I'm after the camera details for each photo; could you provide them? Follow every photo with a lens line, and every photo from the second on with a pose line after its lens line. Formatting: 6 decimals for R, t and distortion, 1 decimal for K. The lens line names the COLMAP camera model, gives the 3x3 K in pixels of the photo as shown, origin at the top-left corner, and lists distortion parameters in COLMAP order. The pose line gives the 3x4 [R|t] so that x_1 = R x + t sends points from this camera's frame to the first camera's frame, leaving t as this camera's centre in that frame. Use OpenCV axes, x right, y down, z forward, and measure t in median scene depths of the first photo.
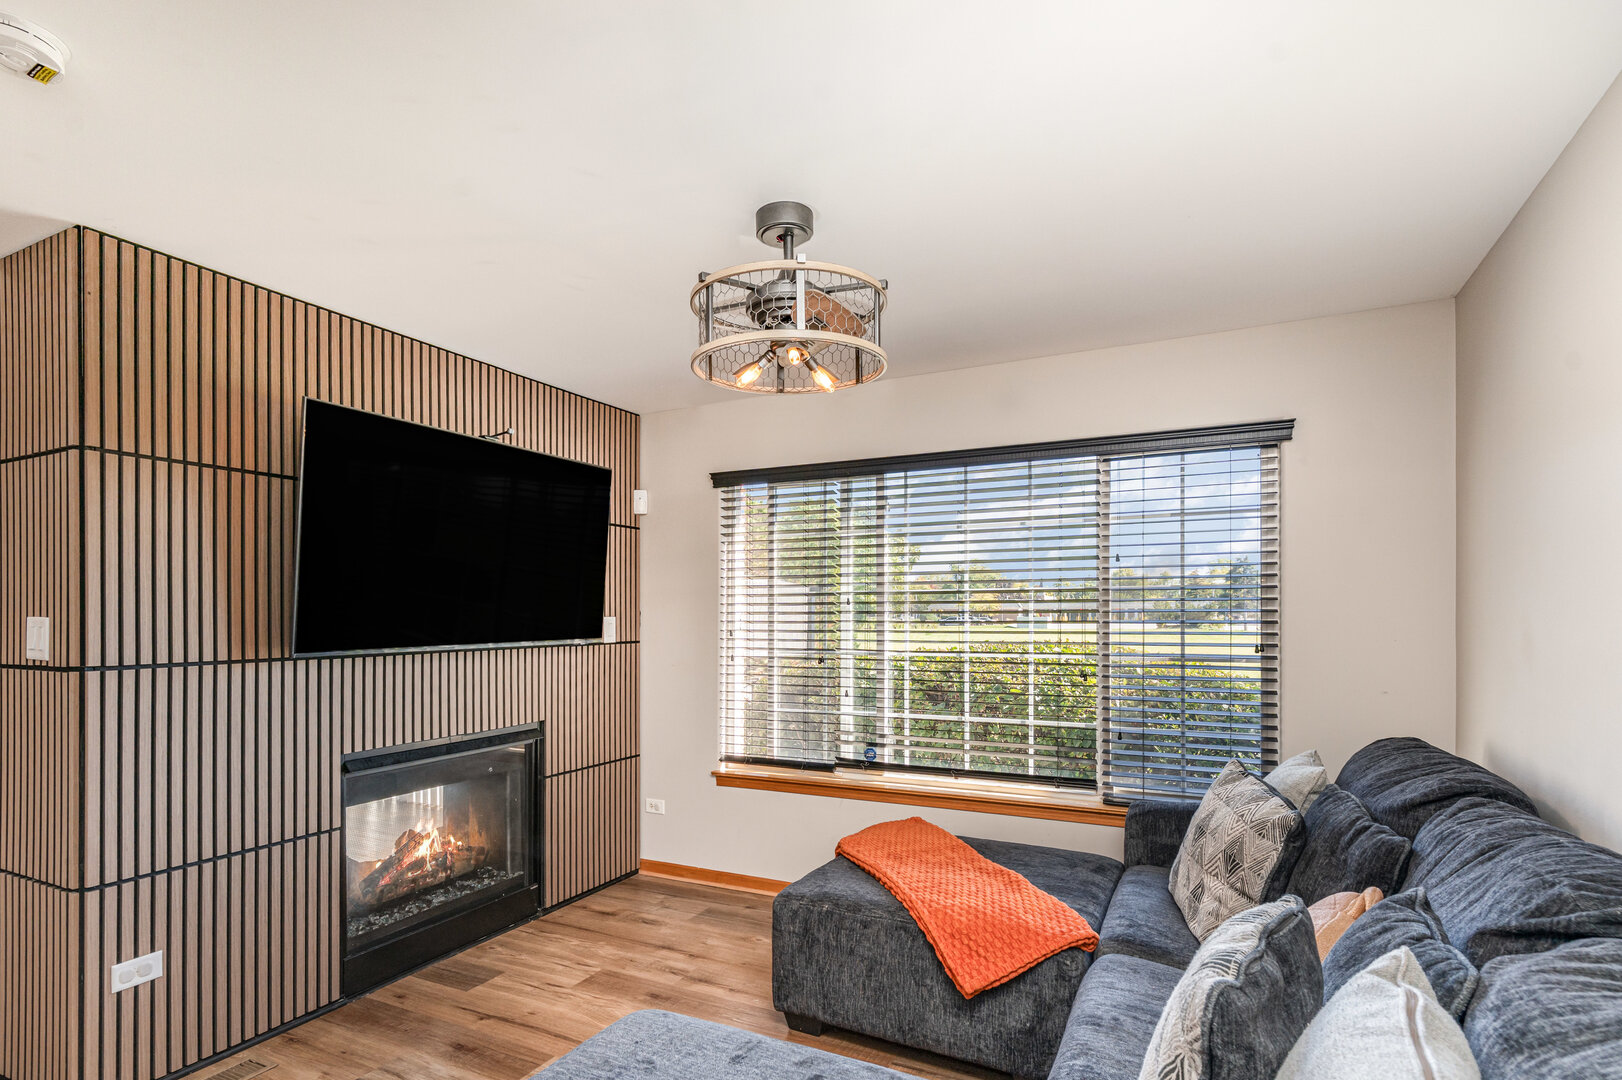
lens RADIAL K [[819.2, 0, 811.5], [0, 819.2, 627.3], [0, 0, 1]] dist [-0.002332, 0.000517]
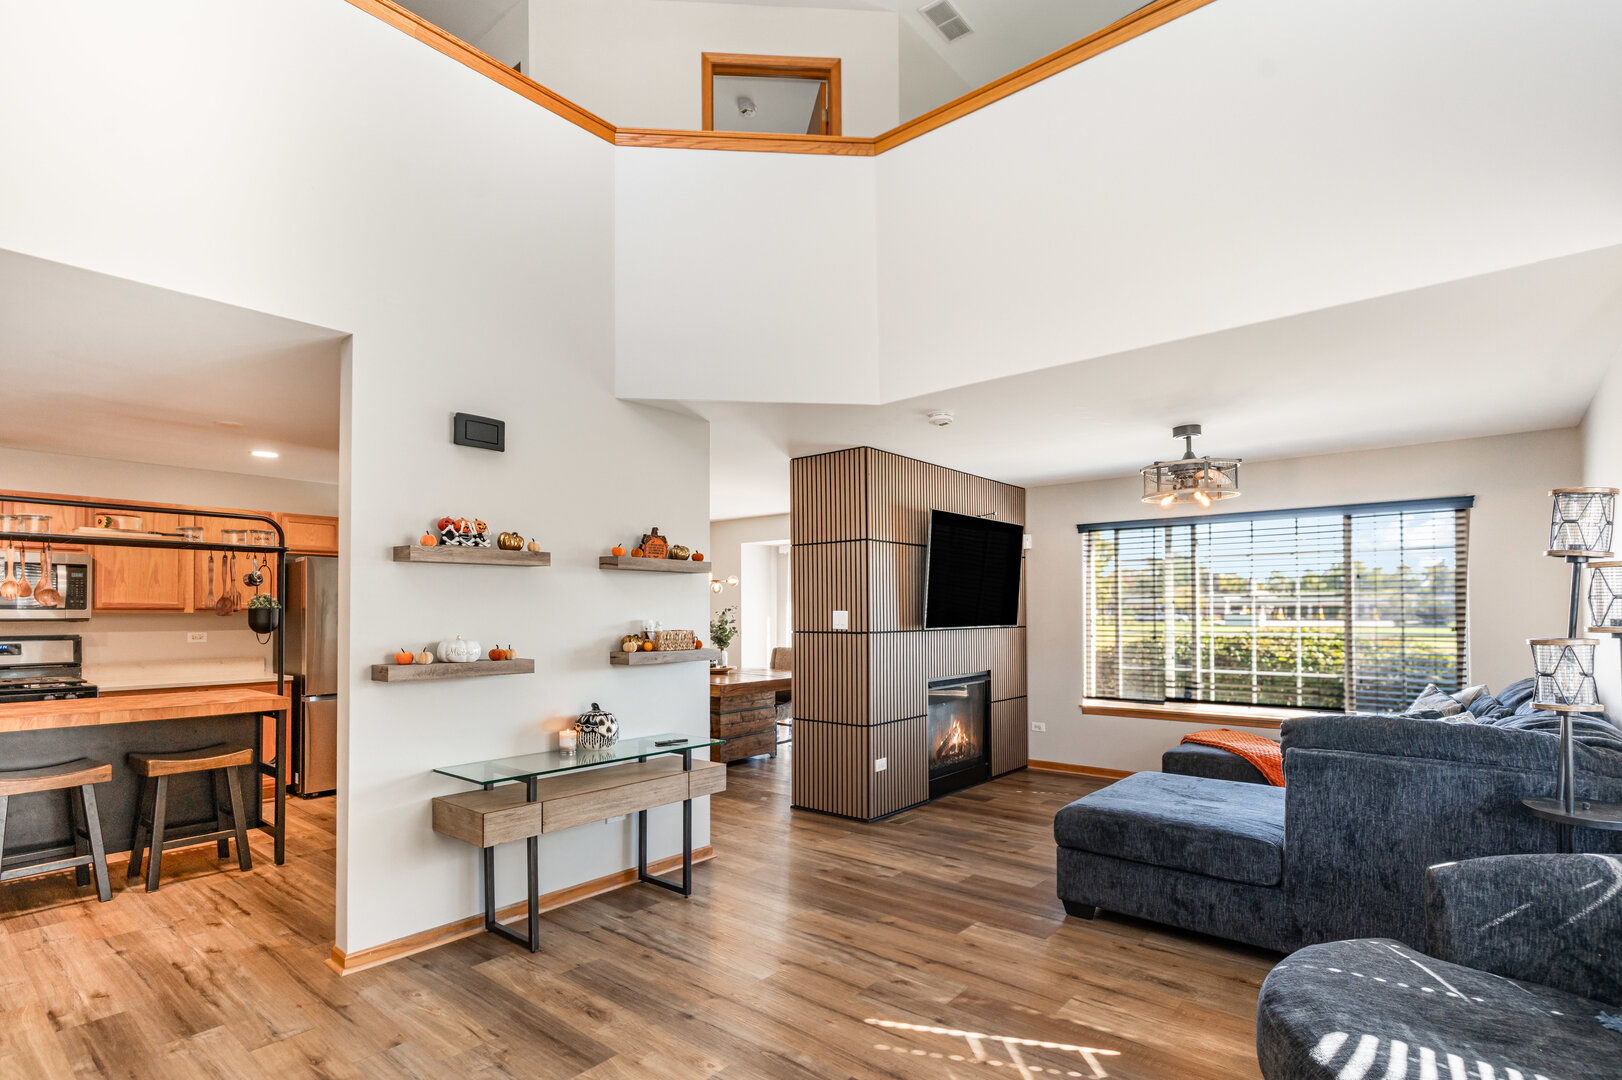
lens RADIAL K [[800.8, 0, 812.9], [0, 800.8, 607.0], [0, 0, 1]] dist [0.014113, 0.000843]
pose [[0.975754, -0.002338, -0.218858, -0.314693], [-0.002107, 0.999796, -0.020075, 0.013408], [0.218860, 0.020050, 0.975550, -0.760662]]
